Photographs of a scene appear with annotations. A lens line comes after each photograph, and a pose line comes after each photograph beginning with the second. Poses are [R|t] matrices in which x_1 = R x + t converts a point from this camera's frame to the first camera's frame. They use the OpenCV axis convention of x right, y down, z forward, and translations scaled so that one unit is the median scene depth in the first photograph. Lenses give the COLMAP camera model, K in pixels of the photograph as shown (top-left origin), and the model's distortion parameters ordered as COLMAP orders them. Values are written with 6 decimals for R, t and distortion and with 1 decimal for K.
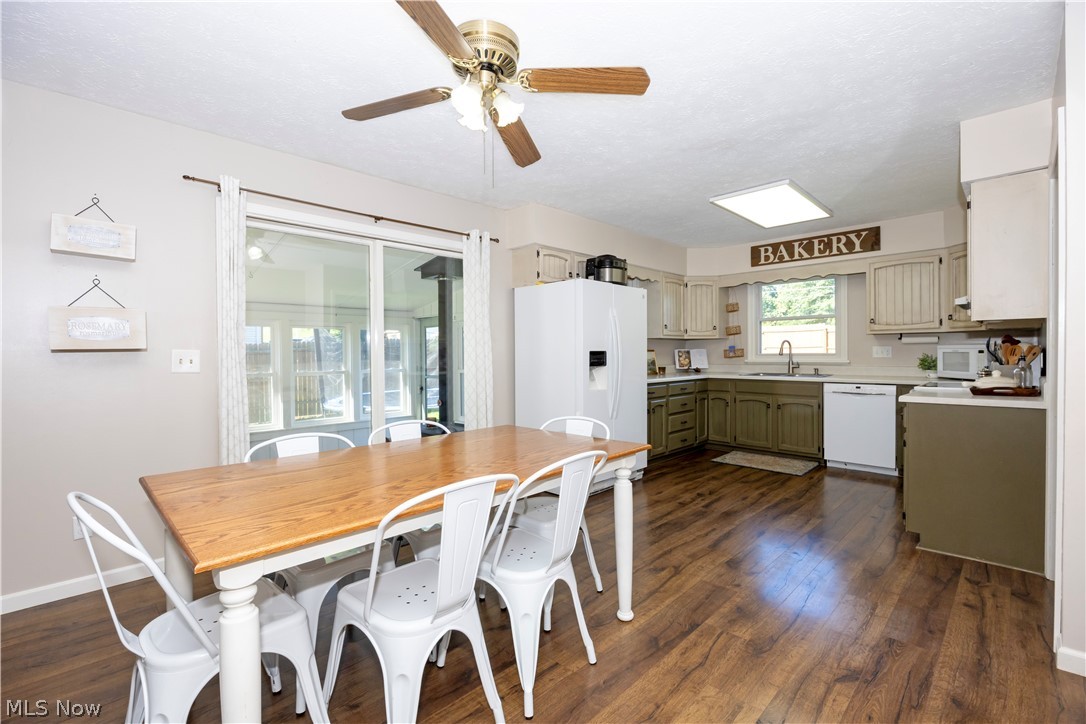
lens RADIAL K [[480.0, 0, 547.3], [0, 480.0, 360.9], [0, 0, 1]] dist [-0.009361, 0.000158]
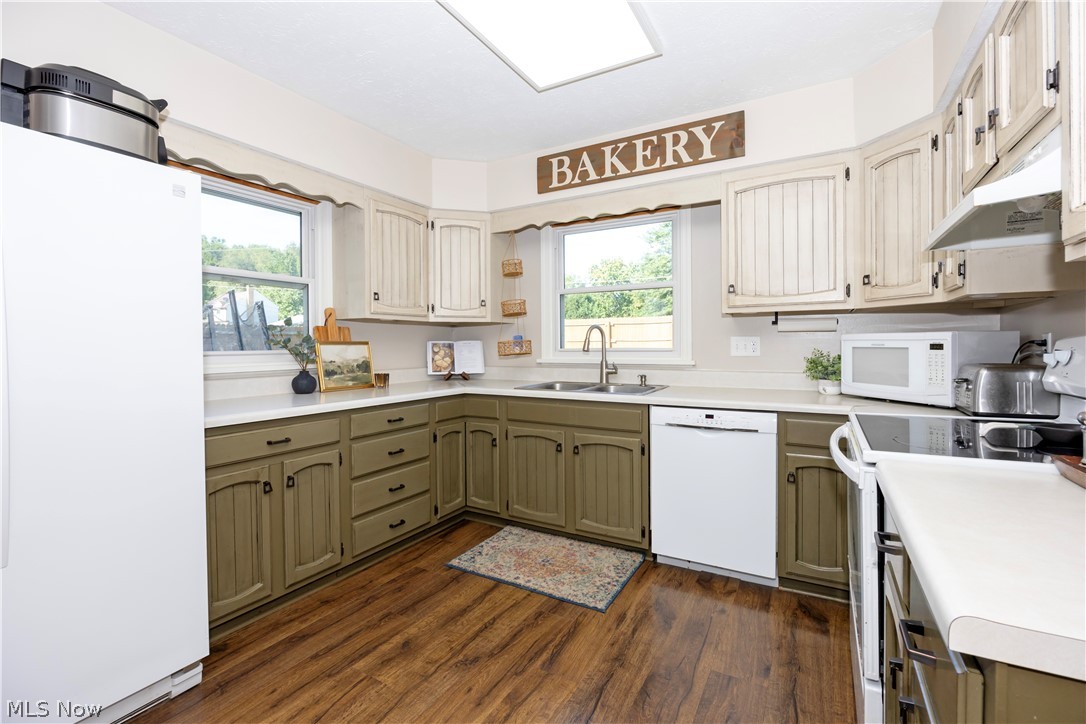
lens RADIAL K [[480.0, 0, 549.5], [0, 480.0, 351.3], [0, 0, 1]] dist [-0.009361, 0.000158]
pose [[0.964571, -0.000122, 0.263823, 0.330660], [0.001777, 0.999980, -0.006034, -0.010256], [-0.263817, 0.006289, 0.964552, 0.519961]]
